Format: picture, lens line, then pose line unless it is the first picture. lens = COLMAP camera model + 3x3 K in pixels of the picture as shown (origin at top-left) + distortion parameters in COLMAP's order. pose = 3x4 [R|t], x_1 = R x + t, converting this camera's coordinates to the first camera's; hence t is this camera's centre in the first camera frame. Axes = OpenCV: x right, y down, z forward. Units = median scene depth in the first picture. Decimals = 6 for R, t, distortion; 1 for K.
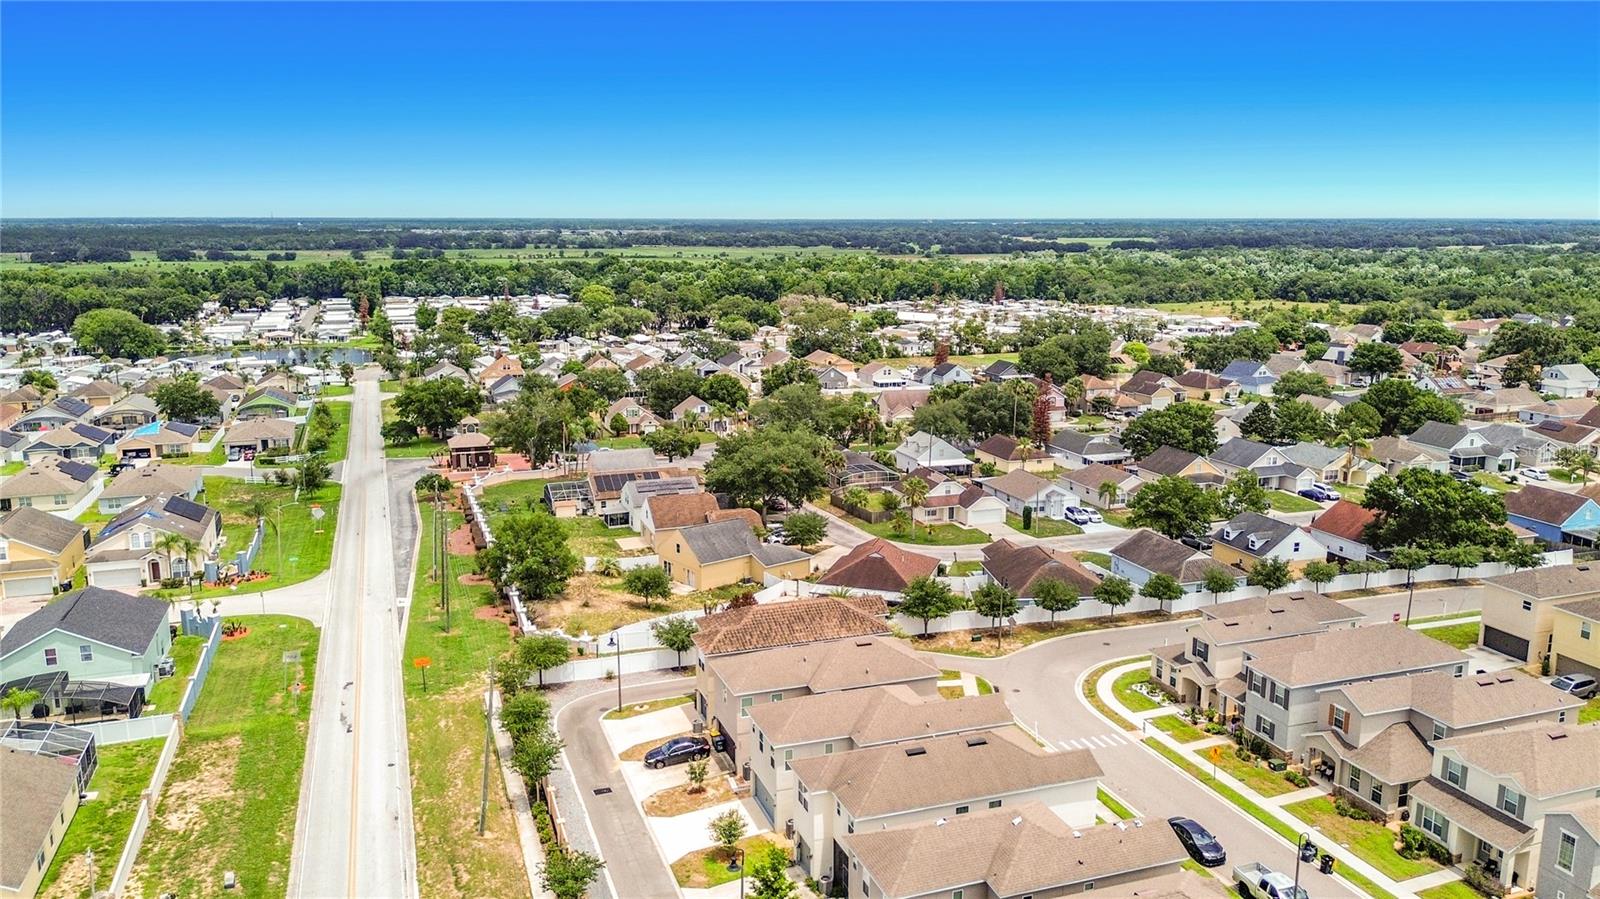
lens RADIAL K [[1156.8, 0, 800.0], [0, 1156.8, 449.5], [0, 0, 1]] dist [0.061501, -0.057540]
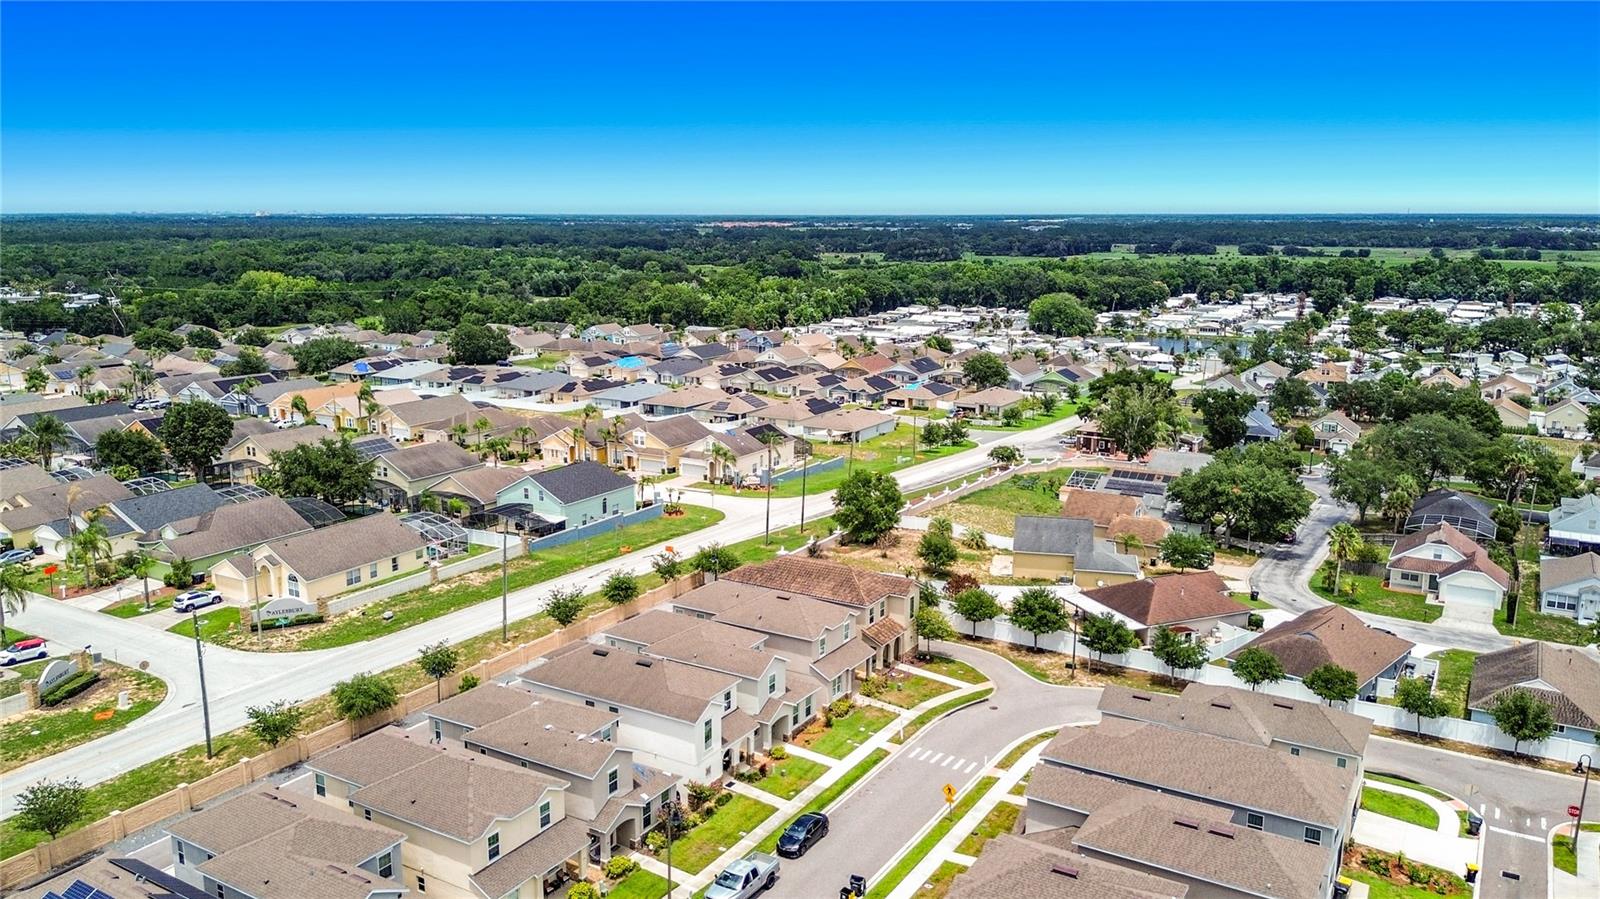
lens RADIAL K [[1191.3, 0, 805.9], [0, 1191.3, 446.9], [0, 0, 1]] dist [0.054196, -0.042225]
pose [[0.653229, 0.149015, -0.742352, 0.563398], [-0.151975, 0.986294, 0.064253, -0.030298], [0.741752, 0.070847, 0.666922, 0.160598]]
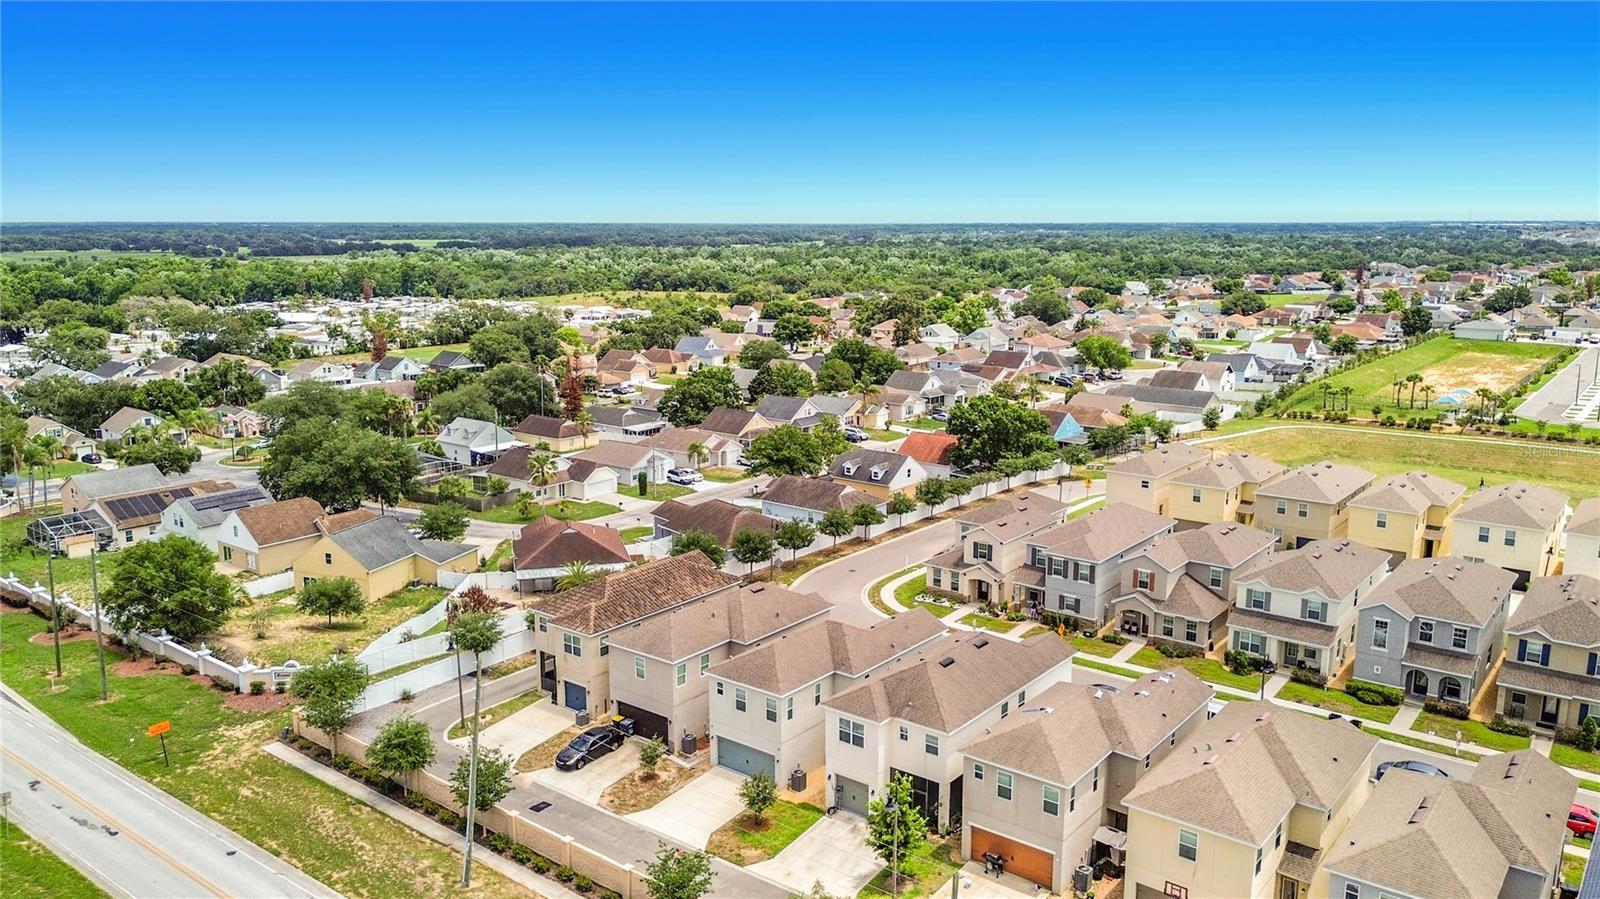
lens RADIAL K [[1158.5, 0, 739.6], [0, 1158.5, 419.4], [0, 0, 1]] dist [0.125279, -0.225763]
pose [[0.855311, -0.086256, 0.510885, -0.293999], [0.102096, 0.994770, -0.002972, 0.018203], [-0.507957, 0.054701, 0.859644, 0.109109]]
